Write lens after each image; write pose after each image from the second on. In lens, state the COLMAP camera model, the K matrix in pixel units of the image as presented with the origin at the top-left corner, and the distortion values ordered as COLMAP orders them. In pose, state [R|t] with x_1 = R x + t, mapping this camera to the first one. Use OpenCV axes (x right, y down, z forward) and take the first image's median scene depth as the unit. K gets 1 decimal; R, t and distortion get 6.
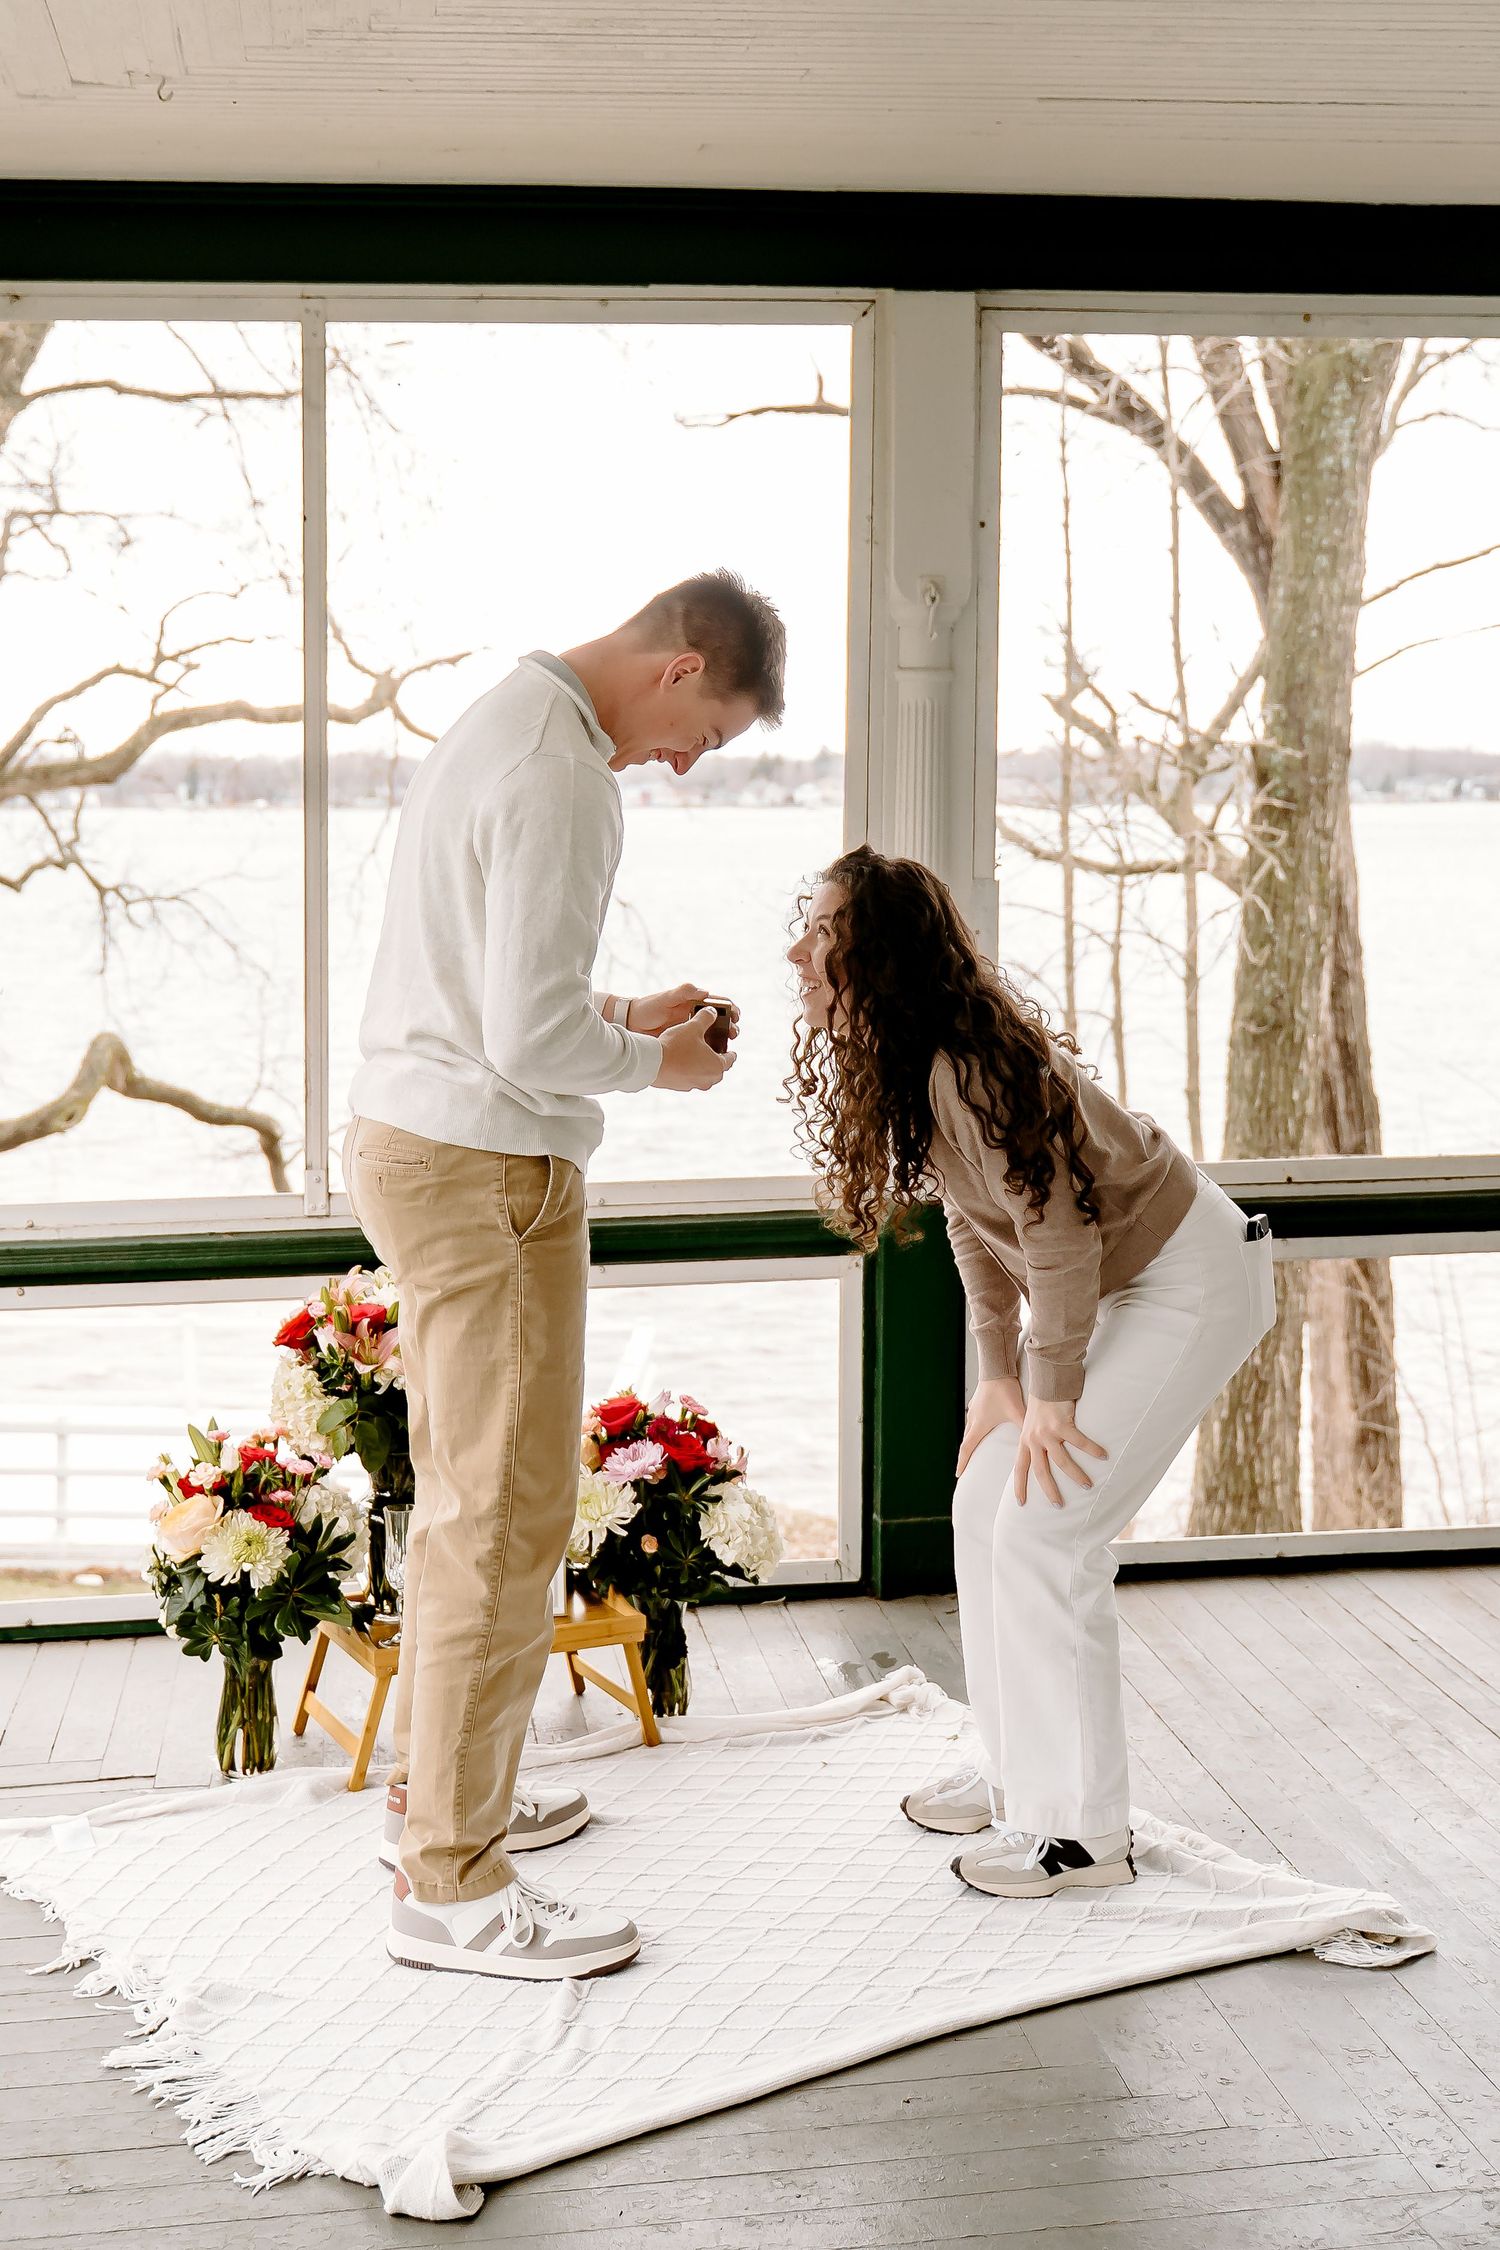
lens RADIAL K [[2678.3, 0, 712.8], [0, 2678.3, 1032.5], [0, 0, 1]] dist [0.003893, -0.012331]
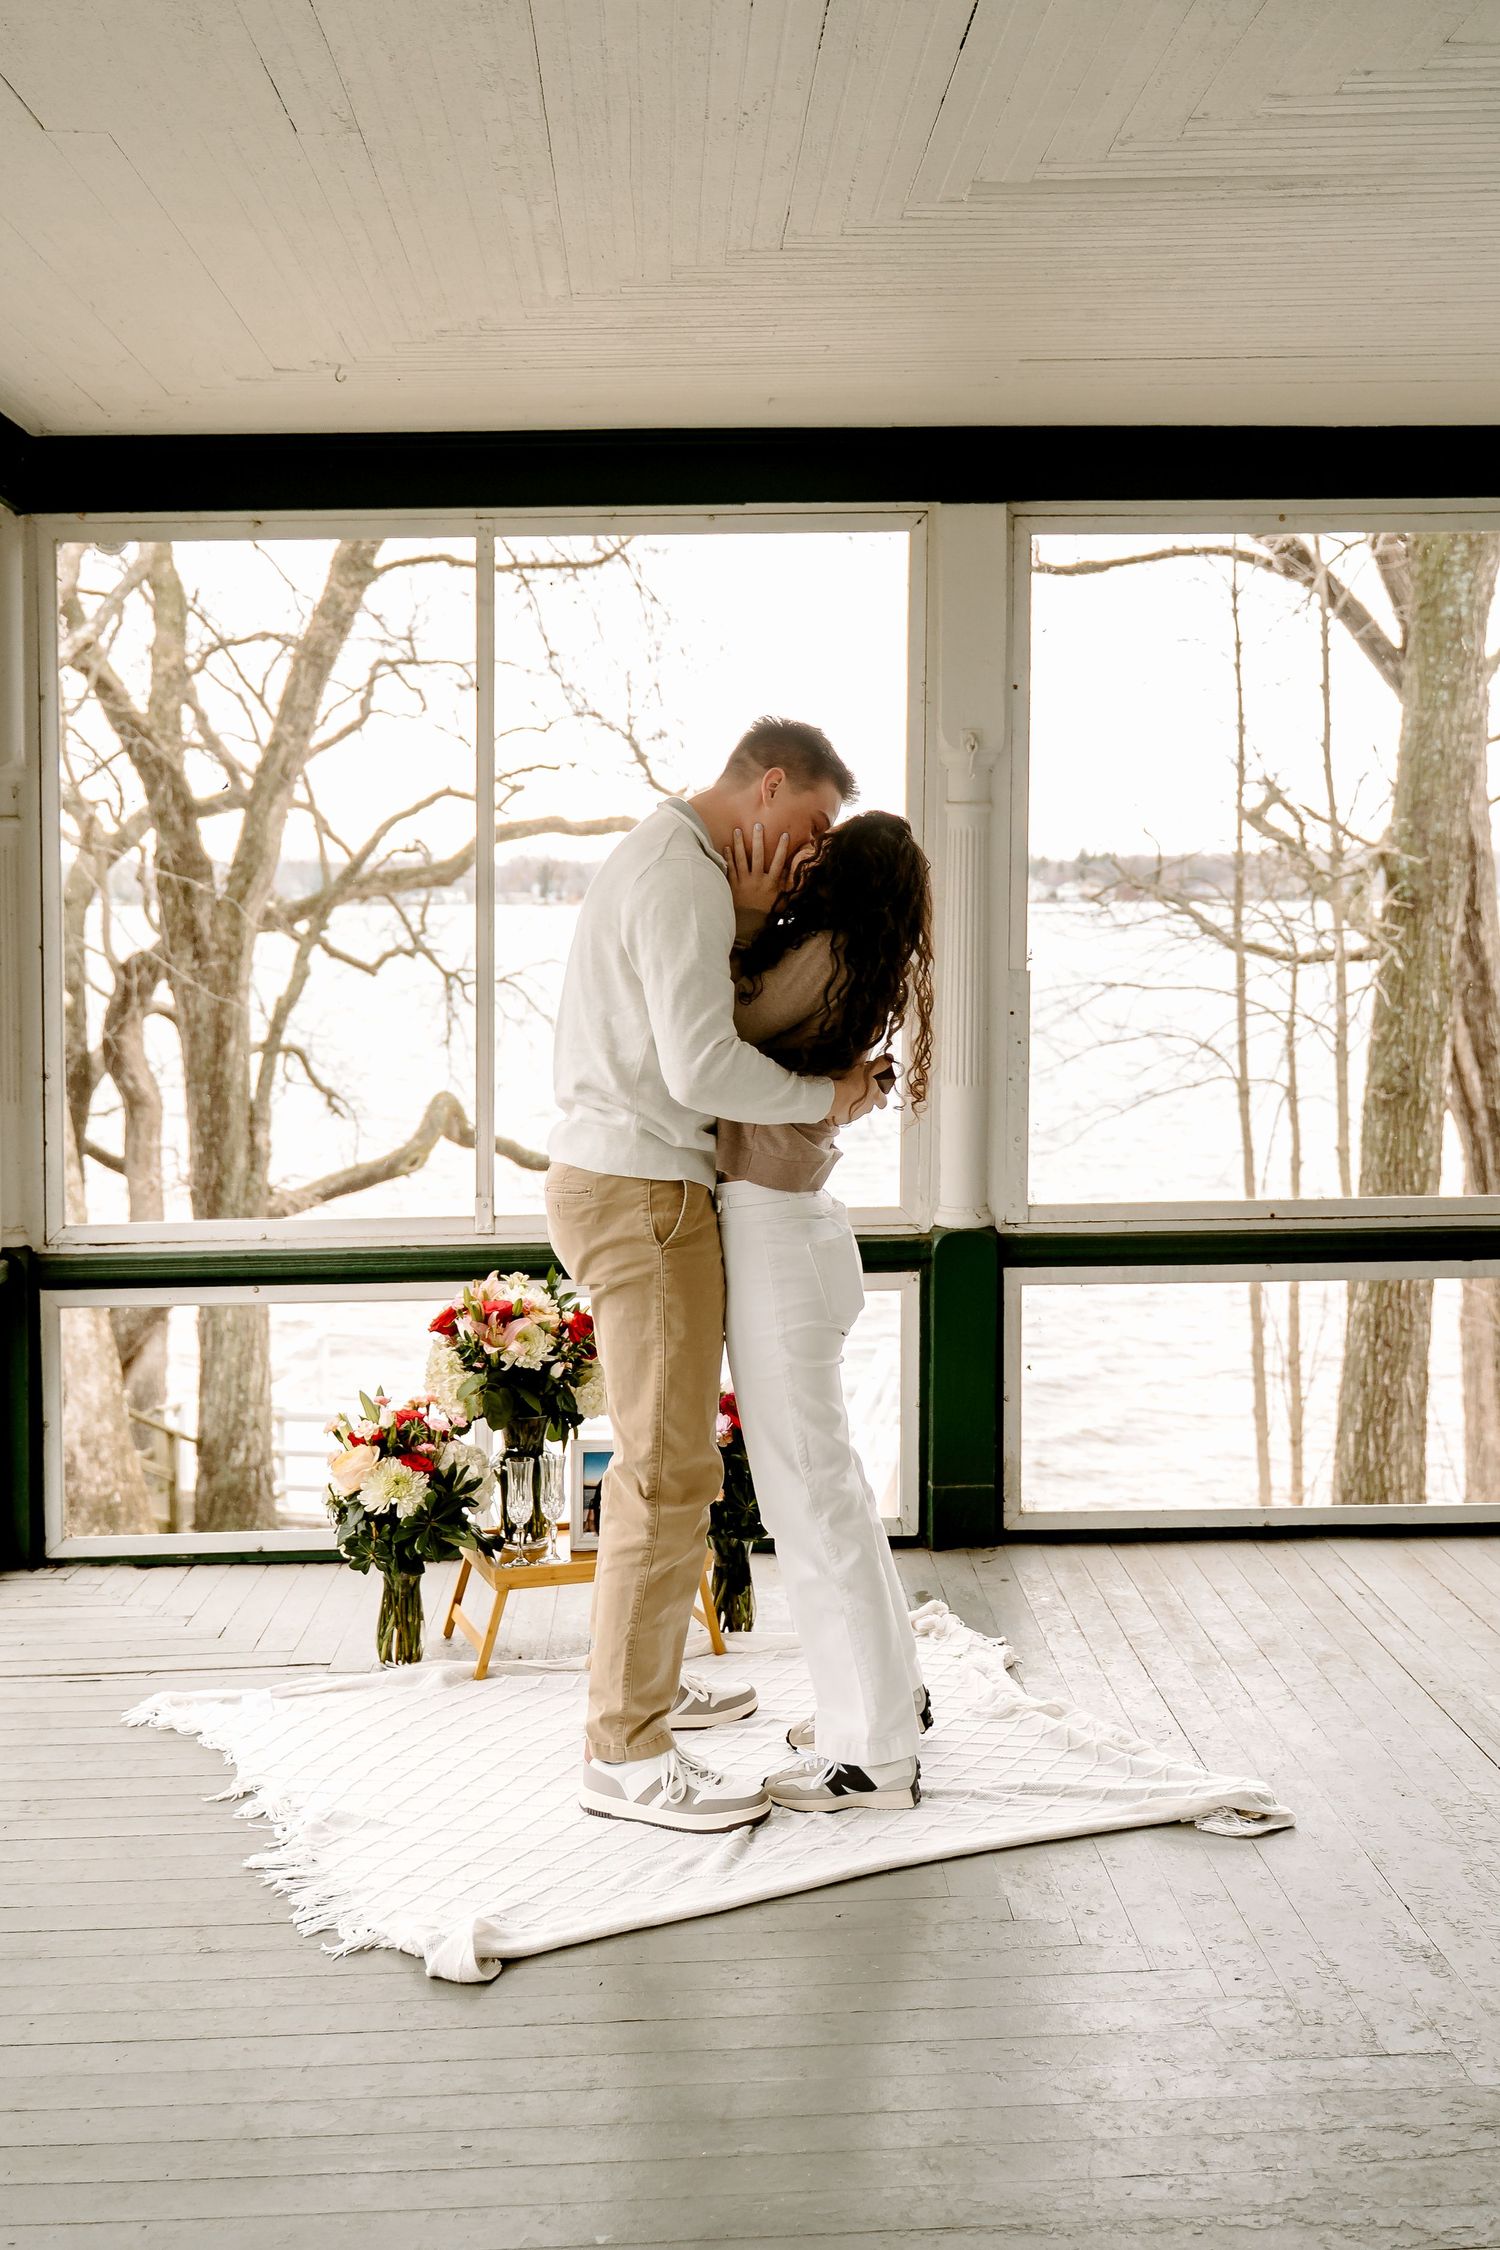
lens RADIAL K [[2301.0, 0, 749.0], [0, 2301.0, 1029.0], [0, 0, 1]] dist [0.002166, -0.003196]
pose [[0.994709, 0.004427, -0.102639, 0.090346], [-0.007410, 0.999561, -0.028697, 0.001719], [0.102467, 0.029306, 0.994305, -0.078534]]
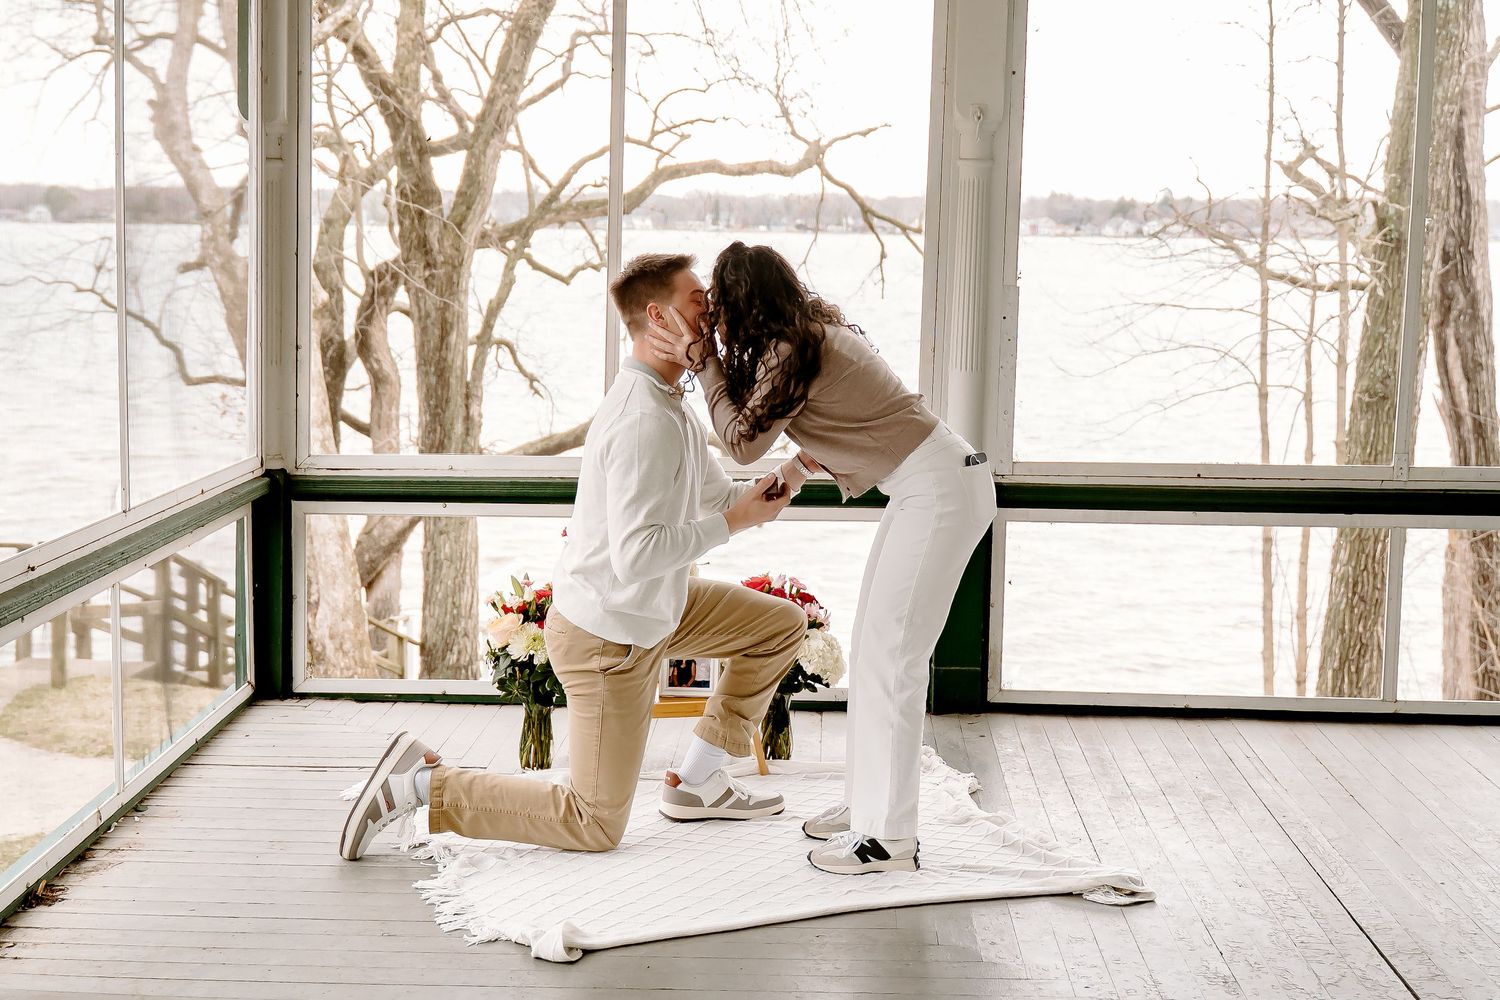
lens RADIAL K [[1888.4, 0, 702.6], [0, 1888.4, 405.3], [0, 0, 1]] dist [0.001862, 0.015111]
pose [[0.980195, 0.035898, -0.194753, 0.151260], [-0.034523, 0.999349, 0.010453, 0.011552], [0.195002, -0.003522, 0.980797, -0.194743]]
